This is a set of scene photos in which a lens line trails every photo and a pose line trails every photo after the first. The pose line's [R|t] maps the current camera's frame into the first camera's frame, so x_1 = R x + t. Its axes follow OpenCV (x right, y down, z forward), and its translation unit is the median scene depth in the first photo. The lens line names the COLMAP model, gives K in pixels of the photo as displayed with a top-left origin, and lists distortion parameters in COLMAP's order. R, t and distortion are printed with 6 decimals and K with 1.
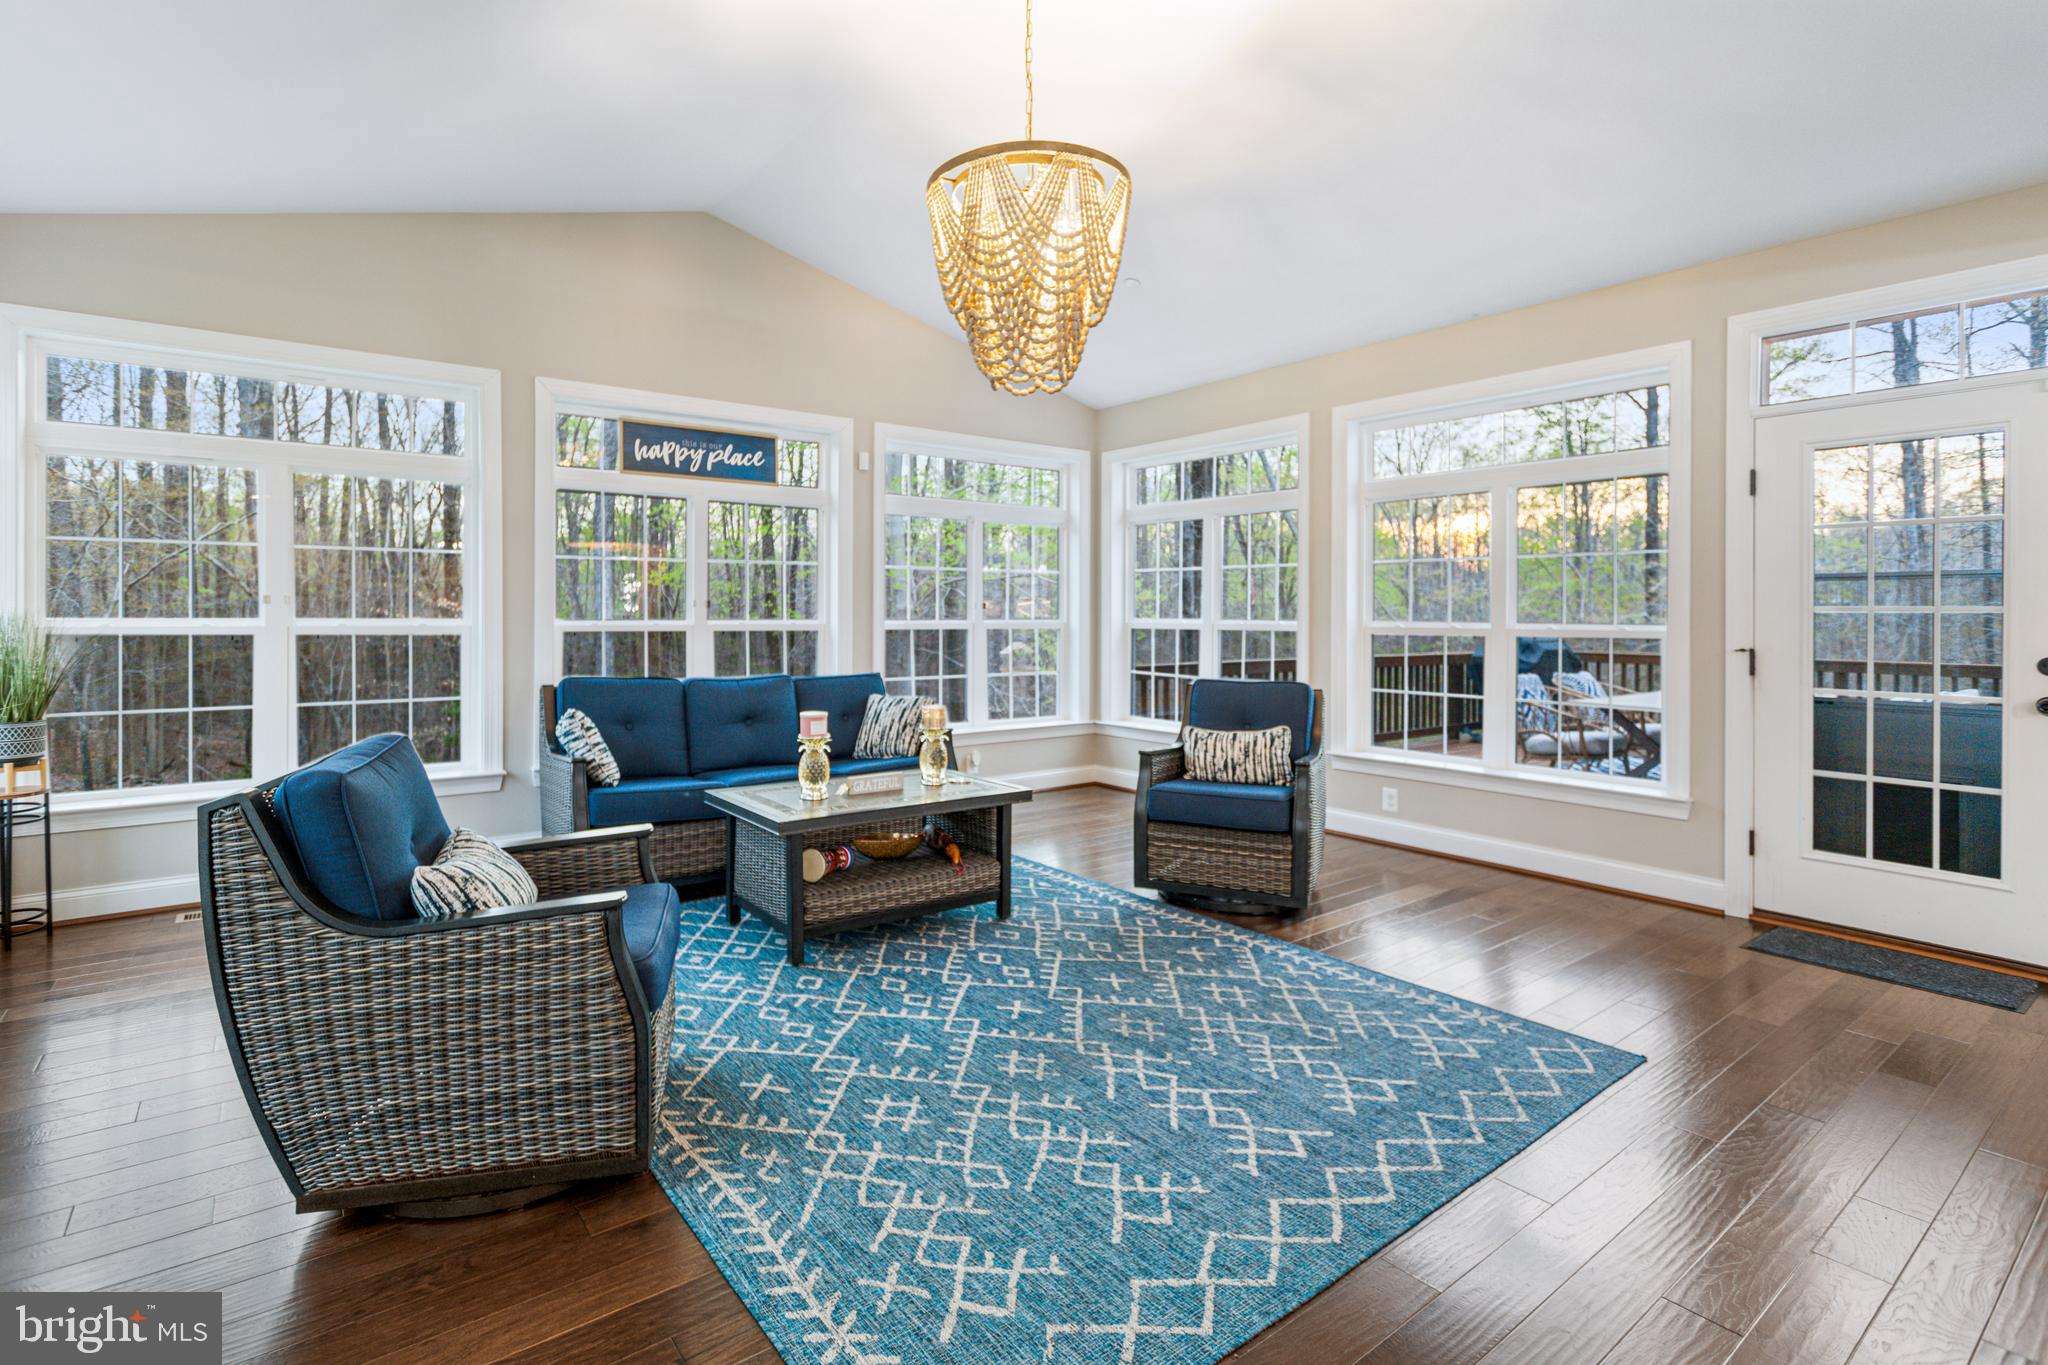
lens RADIAL K [[980.1, 0, 1012.7], [0, 980.1, 660.6], [0, 0, 1]] dist [0.016476, 0.000222]
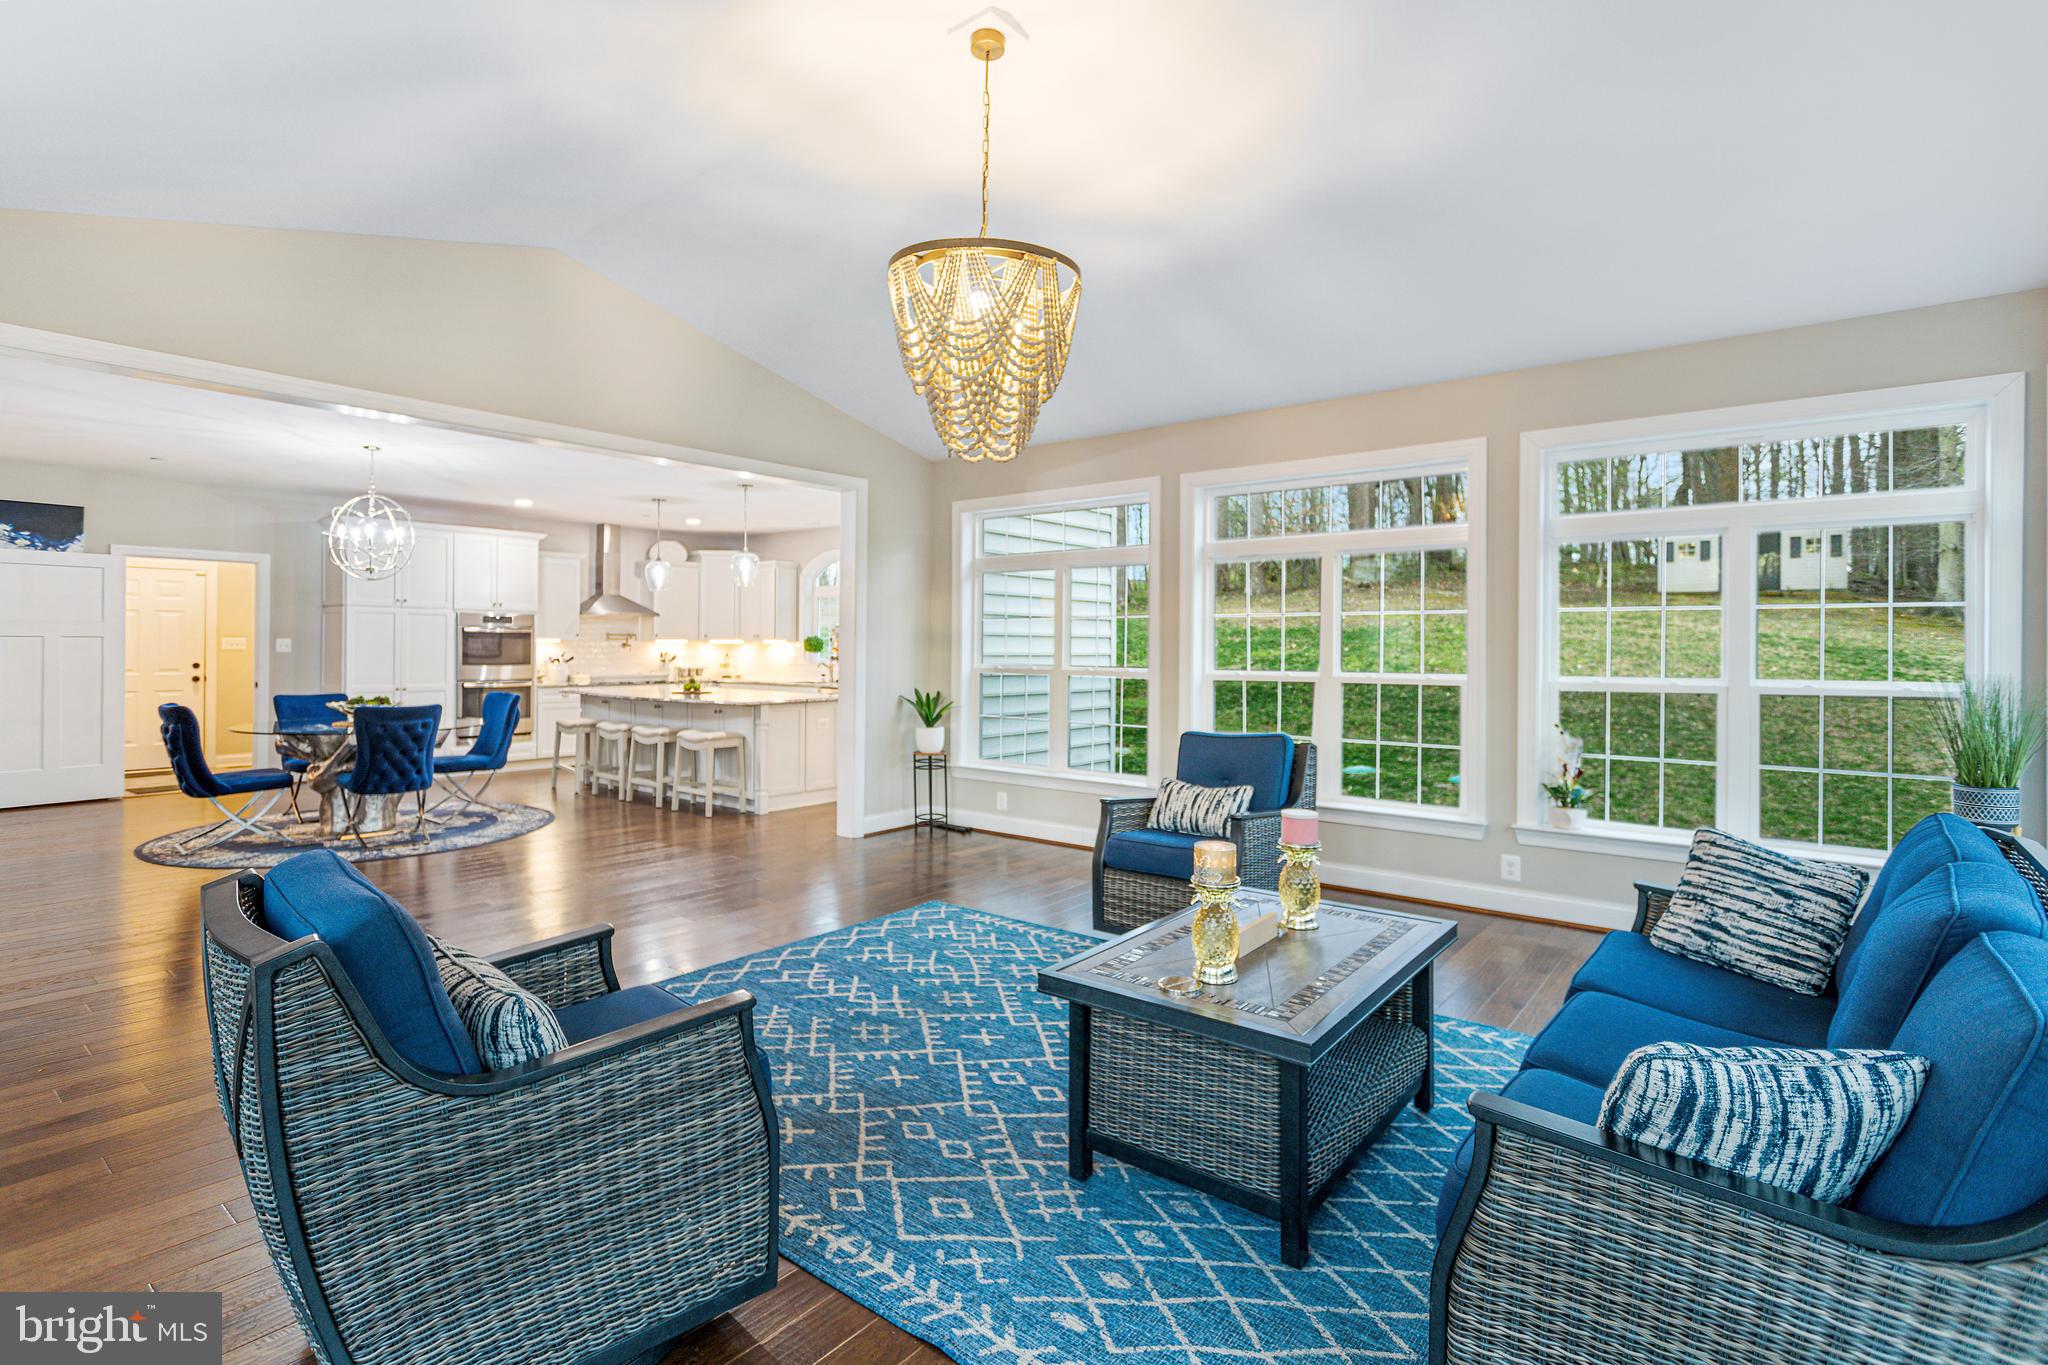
lens RADIAL K [[980.1, 0, 1012.7], [0, 980.1, 660.6], [0, 0, 1]] dist [0.016476, 0.000222]
pose [[-0.971497, -0.003348, -0.237028, 0.237749], [-0.018388, 0.997952, 0.061271, -0.129529], [0.236337, 0.063883, -0.969569, 2.072334]]
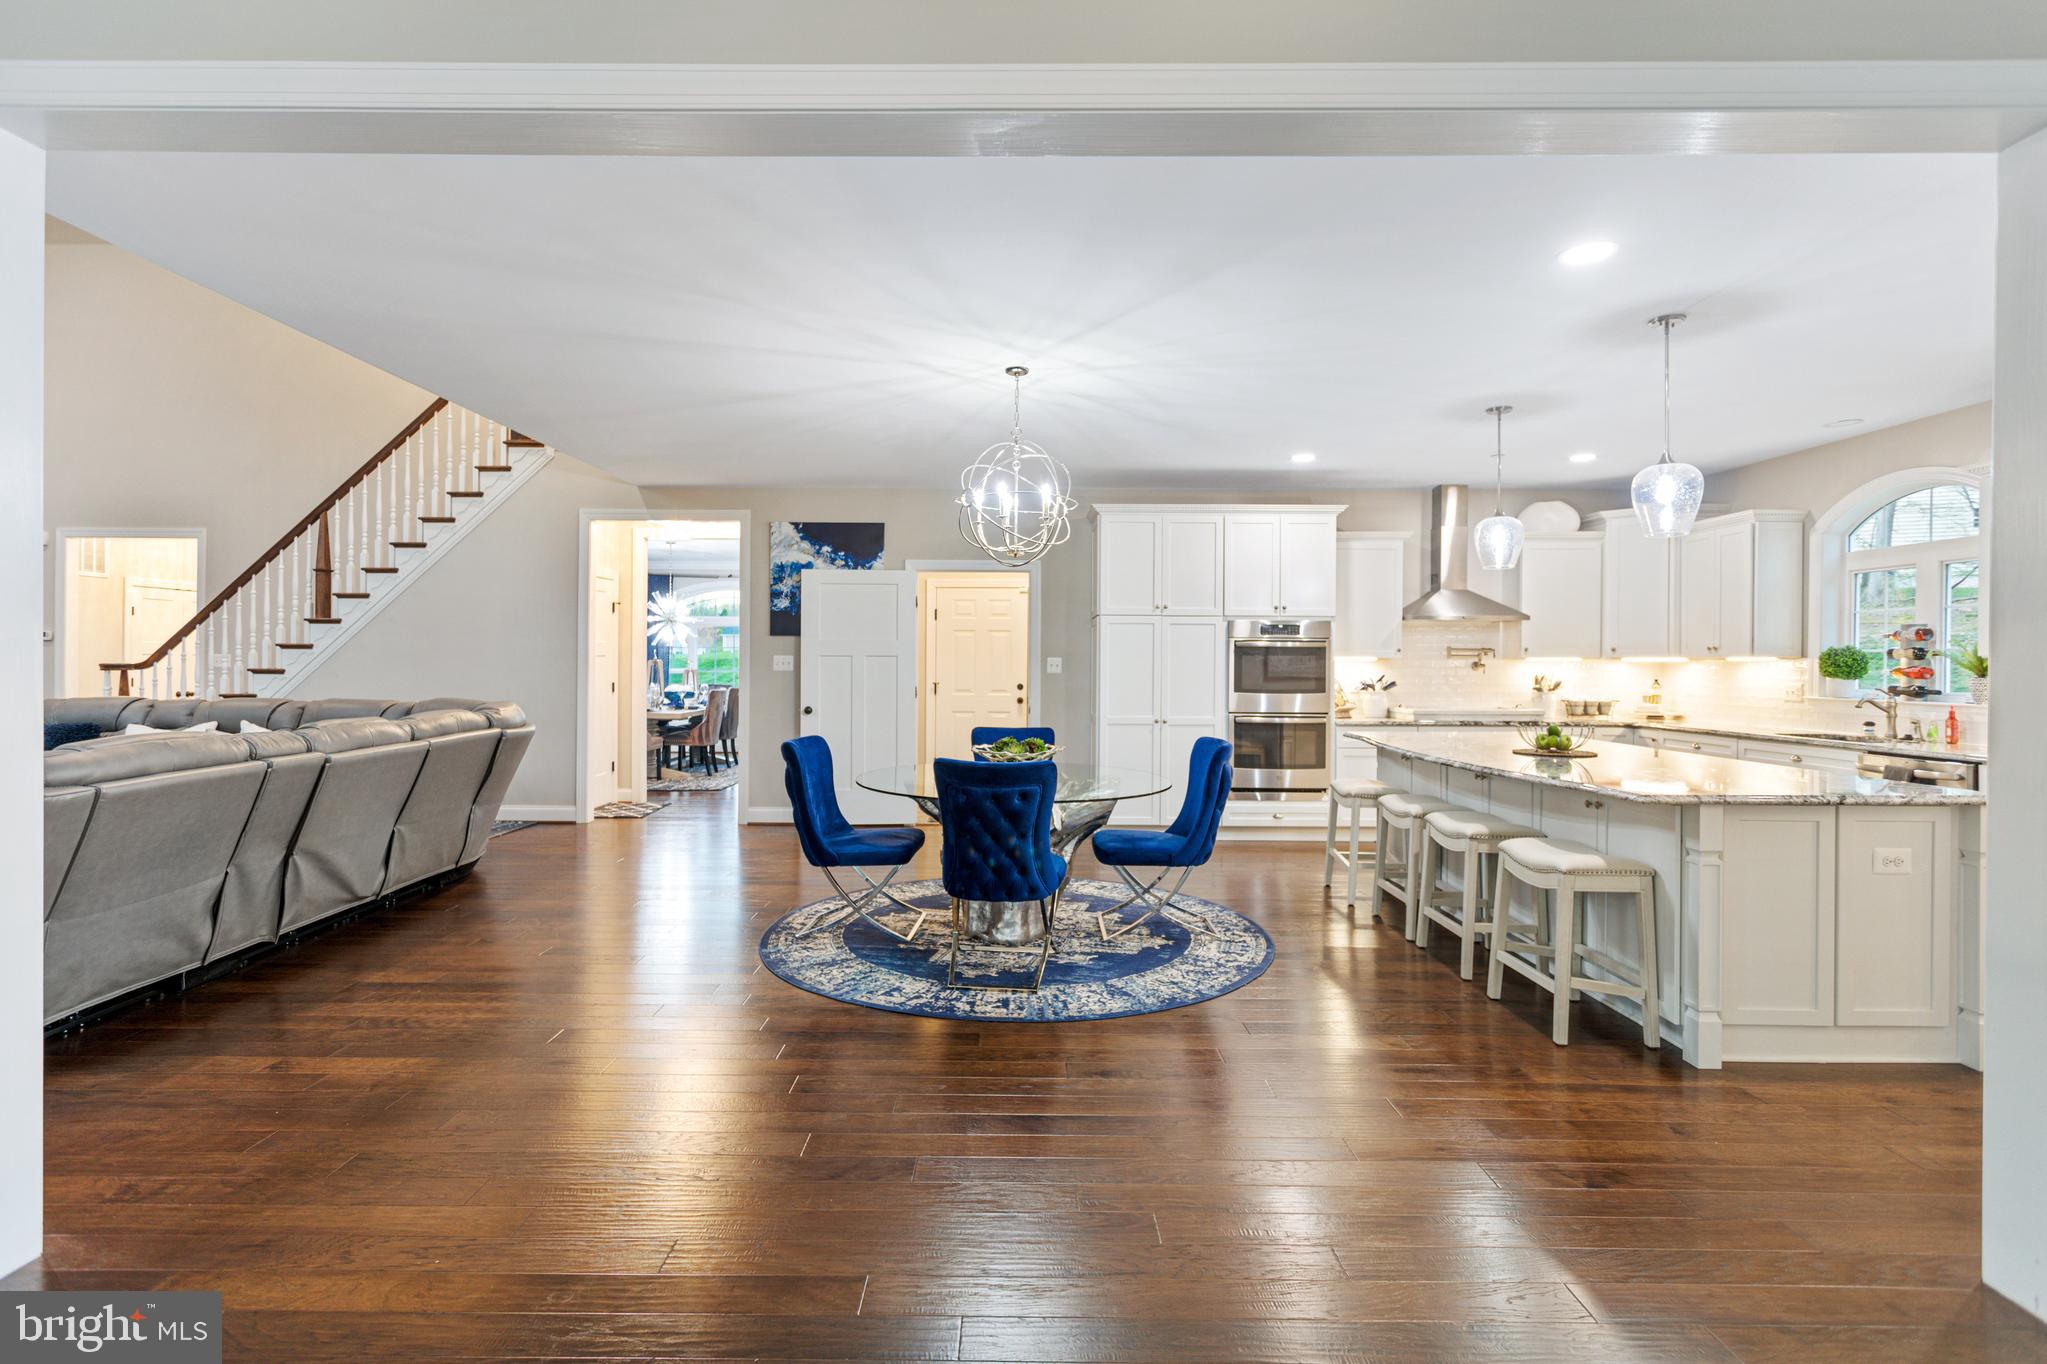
lens RADIAL K [[979.7, 0, 1012.2], [0, 979.7, 660.1], [0, 0, 1]] dist [0.016476, 0.000222]
pose [[-0.797573, -0.003060, 0.603215, 0.223289], [0.022633, 0.999131, 0.034993, -0.077281], [-0.602798, 0.041562, -0.796811, 1.121018]]
